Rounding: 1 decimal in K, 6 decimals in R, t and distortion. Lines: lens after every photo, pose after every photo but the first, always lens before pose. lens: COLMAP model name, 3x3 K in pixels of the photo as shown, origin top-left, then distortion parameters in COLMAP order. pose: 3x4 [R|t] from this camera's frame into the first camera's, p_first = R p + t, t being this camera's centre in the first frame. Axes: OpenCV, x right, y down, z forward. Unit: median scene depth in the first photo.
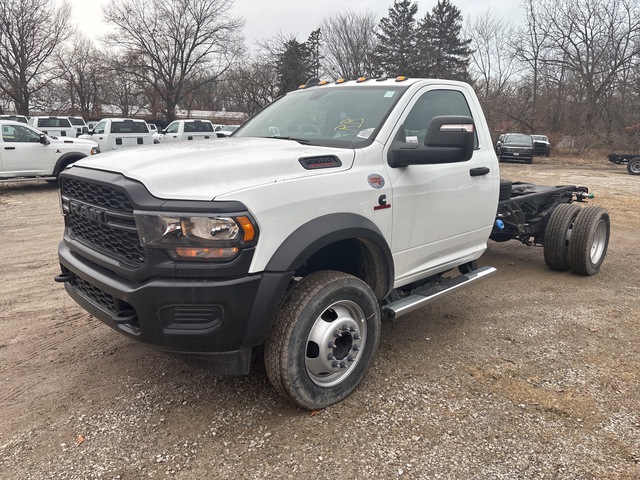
lens RADIAL K [[508.2, 0, 311.8], [0, 508.2, 241.9], [0, 0, 1]] dist [-0.002046, -0.002244]
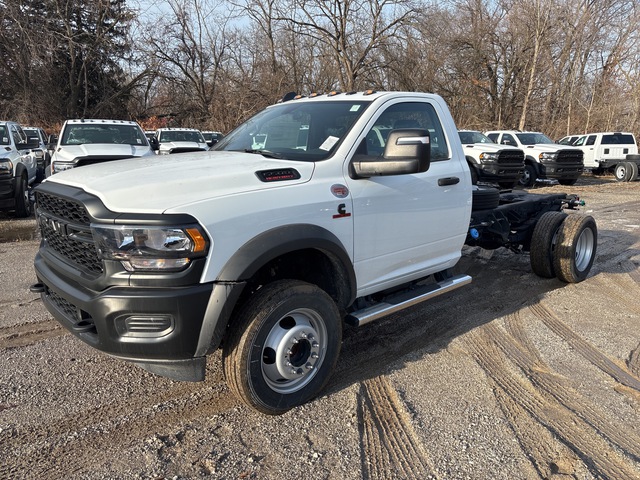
lens RADIAL K [[506.9, 0, 322.4], [0, 506.9, 240.5], [0, 0, 1]] dist [-0.000463, -0.001437]
pose [[0.999785, -0.007830, -0.019193, 0.125105], [0.007453, 0.999780, -0.019599, -0.002582], [0.019342, 0.019452, 0.999624, -0.029474]]
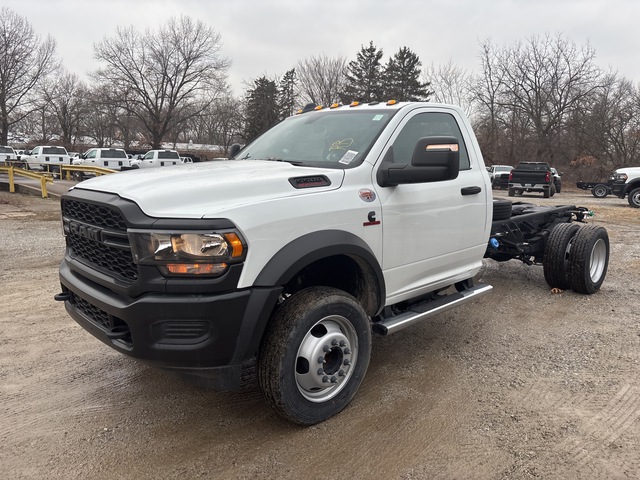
lens RADIAL K [[508.1, 0, 320.4], [0, 508.1, 236.5], [0, 0, 1]] dist [-0.008982, -0.002425]
pose [[0.999903, -0.009182, -0.010456, 0.047538], [0.008543, 0.998188, -0.059562, 0.016149], [0.010984, 0.059467, 0.998170, -0.027522]]
